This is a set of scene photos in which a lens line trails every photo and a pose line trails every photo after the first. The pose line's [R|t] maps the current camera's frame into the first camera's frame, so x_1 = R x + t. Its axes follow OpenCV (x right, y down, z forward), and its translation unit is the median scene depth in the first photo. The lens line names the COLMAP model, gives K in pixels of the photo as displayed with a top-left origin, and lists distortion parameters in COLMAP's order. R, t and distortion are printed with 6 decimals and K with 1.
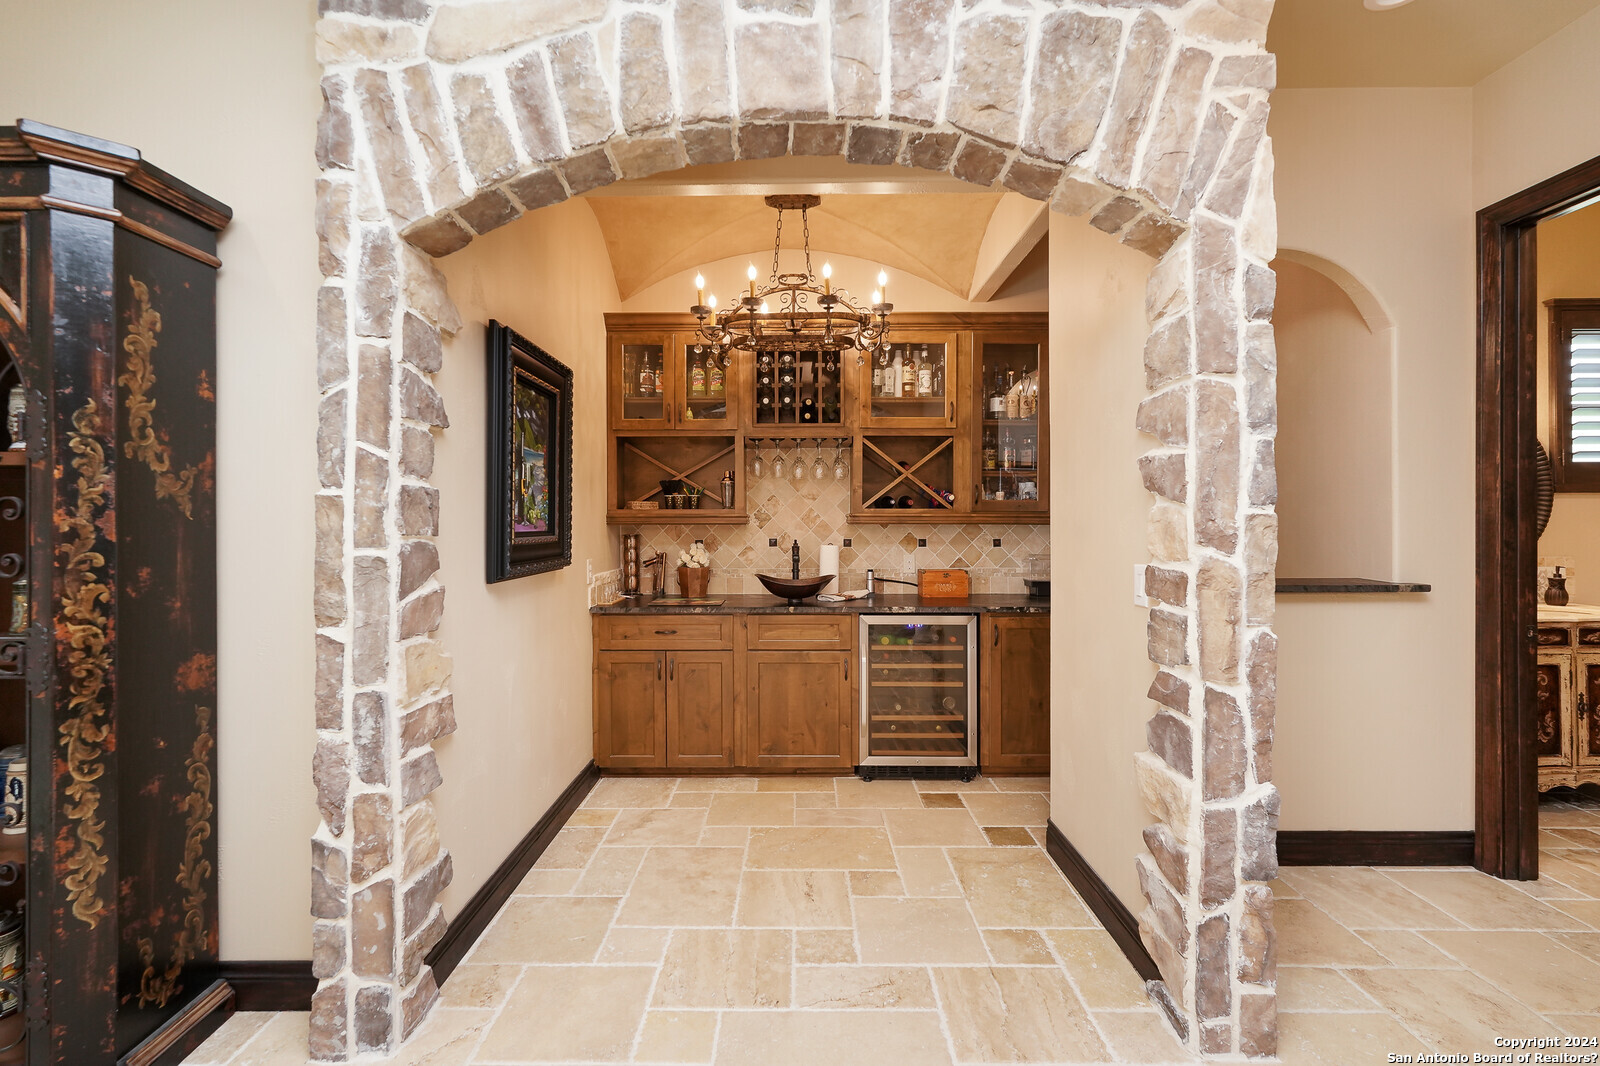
lens RADIAL K [[733.9, 0, 797.2], [0, 733.9, 527.0], [0, 0, 1]] dist [-0.012253, 0.008665]
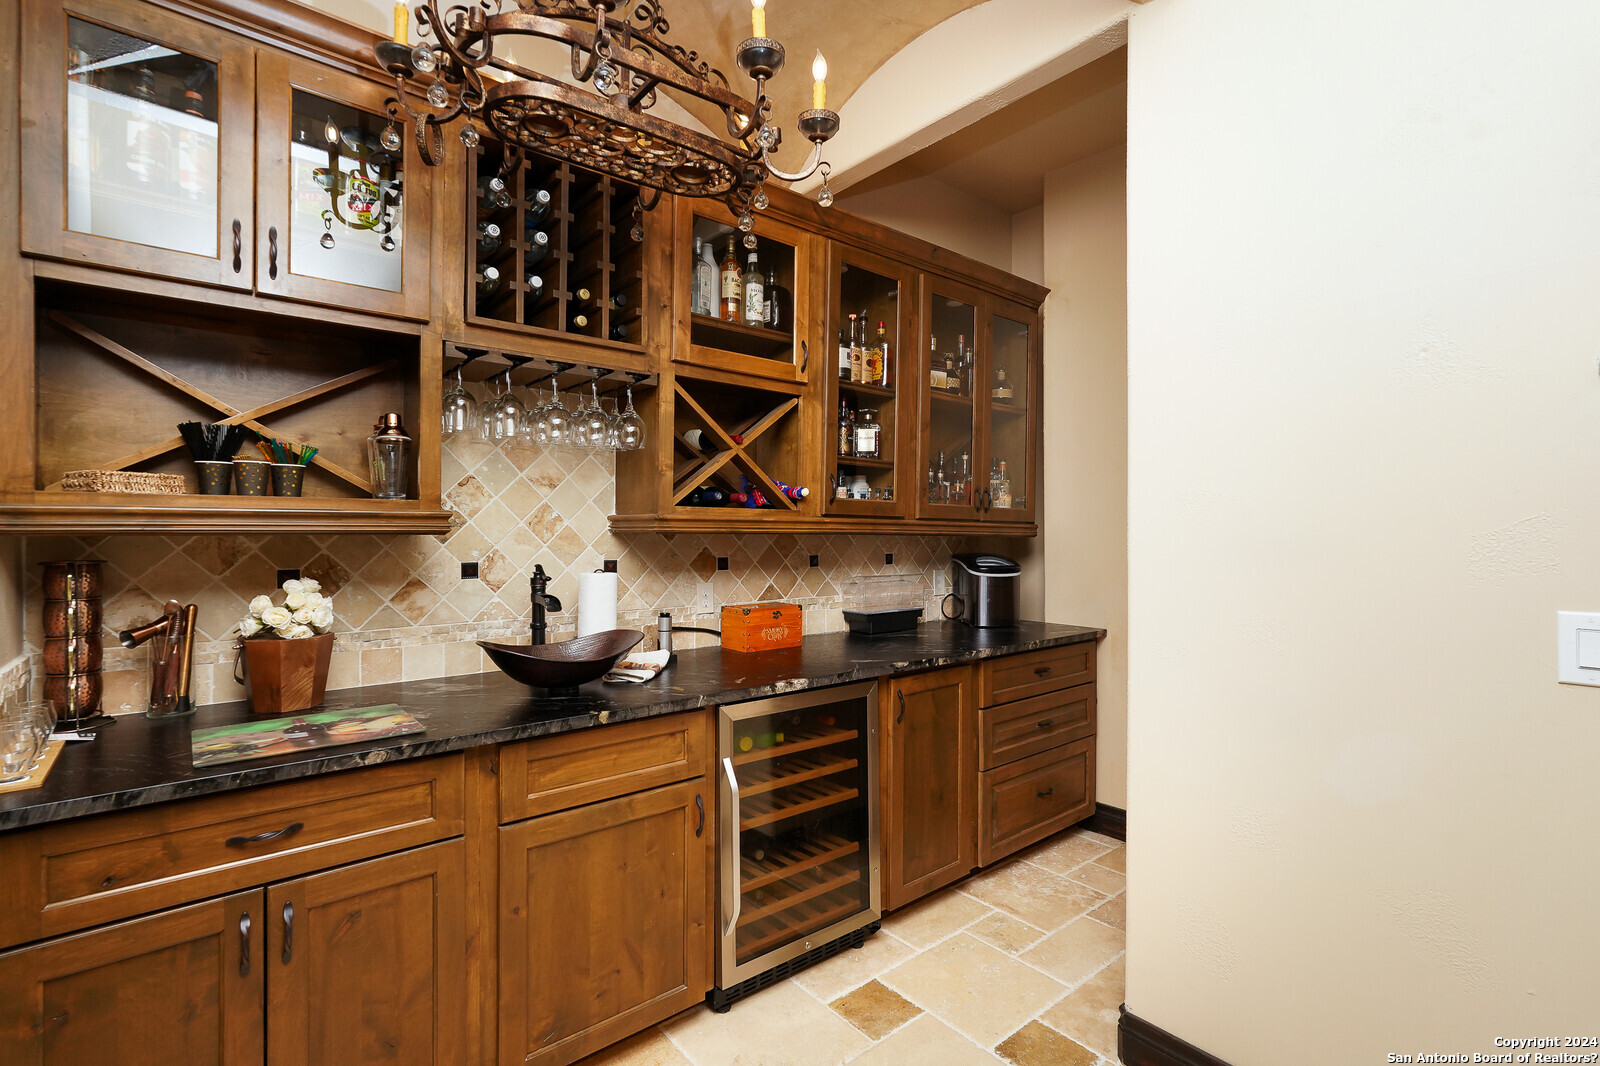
lens RADIAL K [[720.1, 0, 797.4], [0, 720.1, 535.4], [0, 0, 1]] dist [-0.001747, 0.000356]
pose [[0.769975, 0.000377, 0.638073, -0.188111], [-0.000796, 1.000000, 0.000370, -0.003258], [-0.638073, -0.000793, 0.769975, 0.519328]]
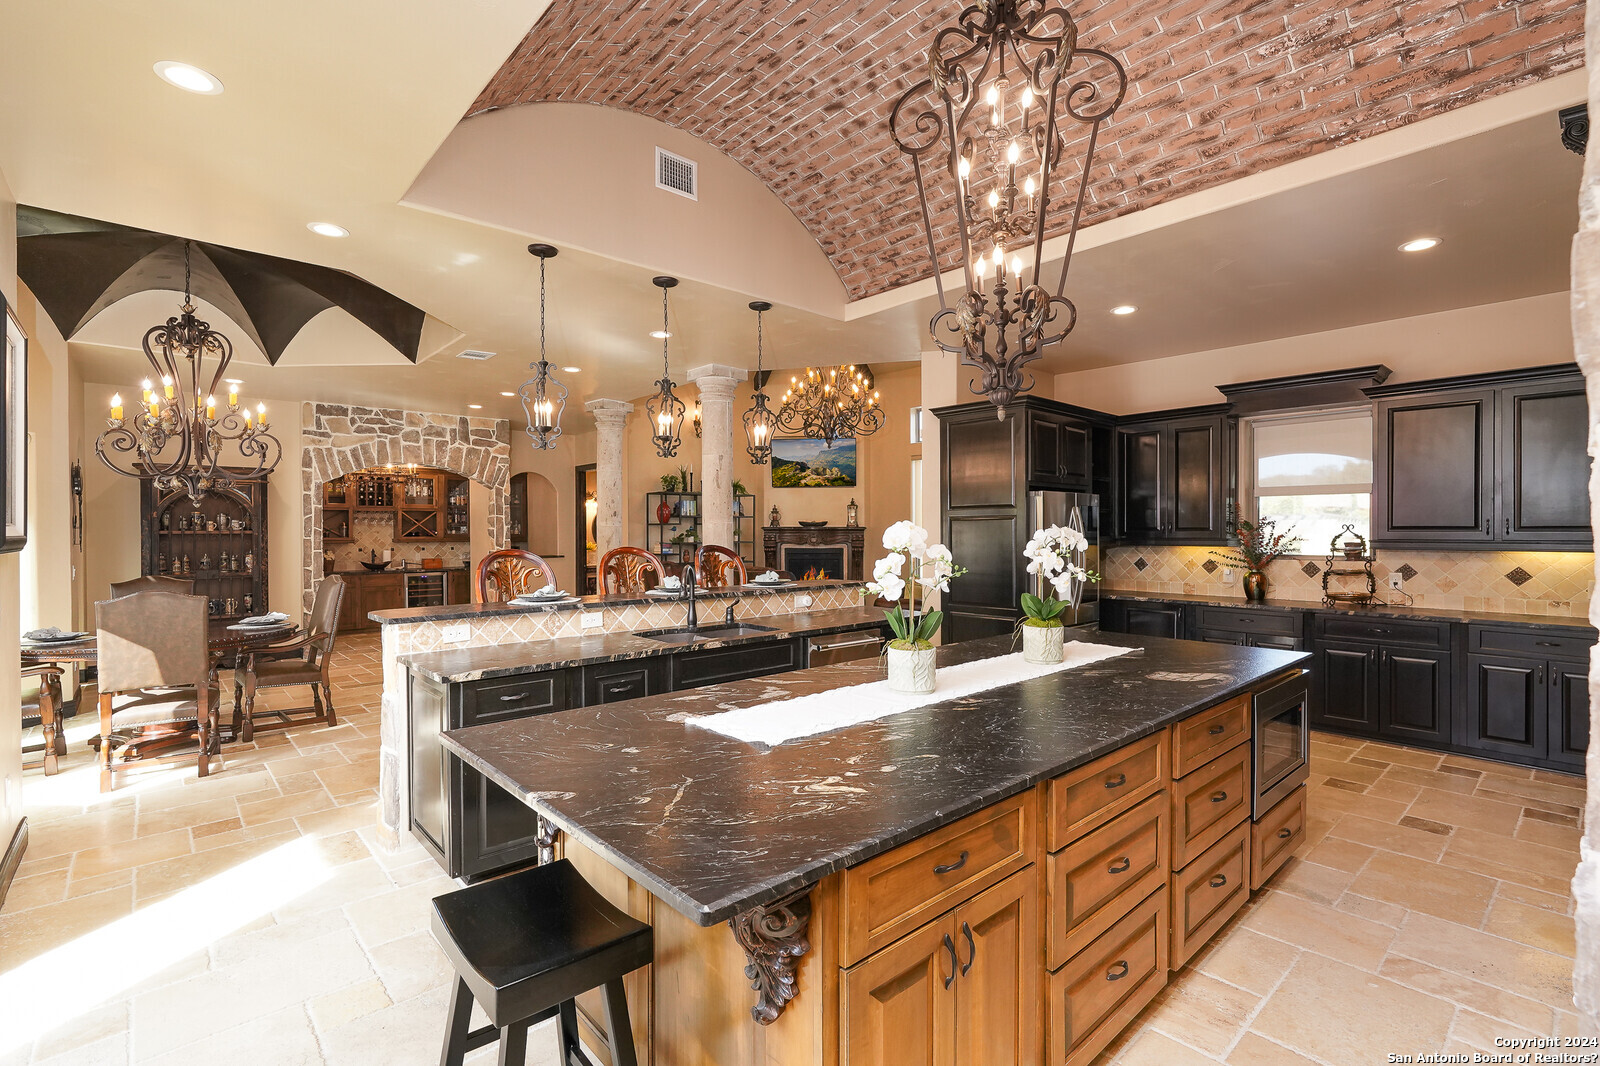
lens RADIAL K [[733.9, 0, 797.2], [0, 733.9, 527.0], [0, 0, 1]] dist [-0.012253, 0.008665]
pose [[0.744447, 0.001248, 0.667681, -0.649524], [0.009788, 0.999870, -0.012782, -0.012405], [-0.667610, 0.016051, 0.744338, -2.075493]]
